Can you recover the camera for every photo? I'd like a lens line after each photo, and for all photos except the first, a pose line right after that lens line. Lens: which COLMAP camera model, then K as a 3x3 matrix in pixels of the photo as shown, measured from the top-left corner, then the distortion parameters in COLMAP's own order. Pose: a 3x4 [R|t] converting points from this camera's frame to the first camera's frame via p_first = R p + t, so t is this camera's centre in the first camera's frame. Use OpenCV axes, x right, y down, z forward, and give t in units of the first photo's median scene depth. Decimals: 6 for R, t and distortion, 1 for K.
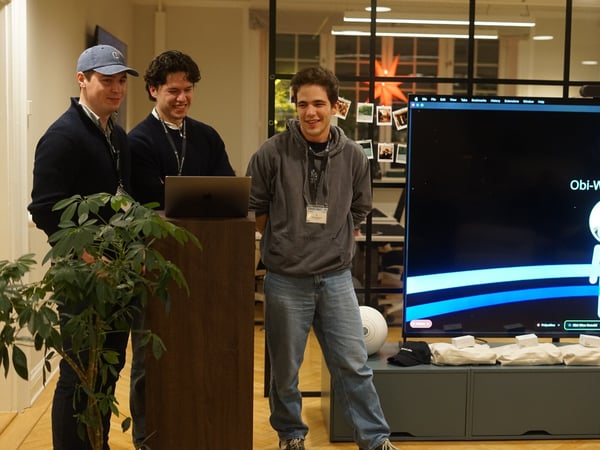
lens RADIAL K [[983.3, 0, 356.8], [0, 983.3, 234.6], [0, 0, 1]] dist [-0.017531, 0.017530]
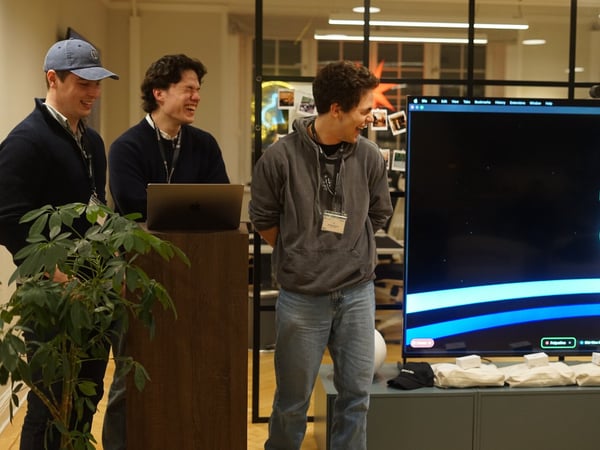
lens RADIAL K [[983.3, 0, 356.8], [0, 983.3, 234.6], [0, 0, 1]] dist [-0.017531, 0.017530]
pose [[0.999620, -0.007537, 0.026498, -0.020888], [0.007864, 0.999894, -0.012266, -0.000689], [-0.026403, 0.012469, 0.999574, 0.074892]]
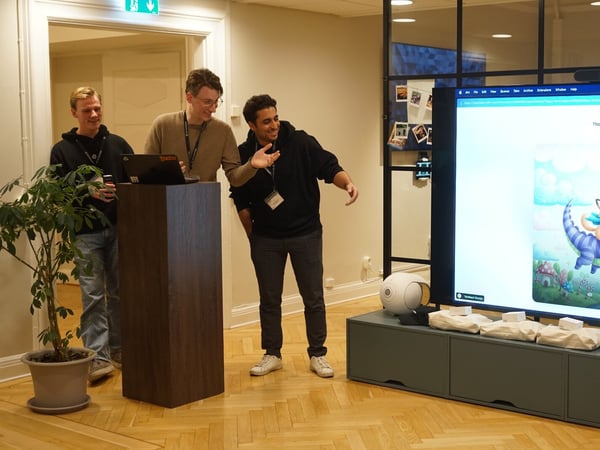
lens RADIAL K [[983.3, 0, 356.8], [0, 983.3, 234.6], [0, 0, 1]] dist [-0.017531, 0.017530]
pose [[0.728781, 0.051399, -0.682815, 0.776240], [-0.054981, 0.998352, 0.016469, 0.012389], [0.682536, 0.025540, 0.730406, 0.115127]]
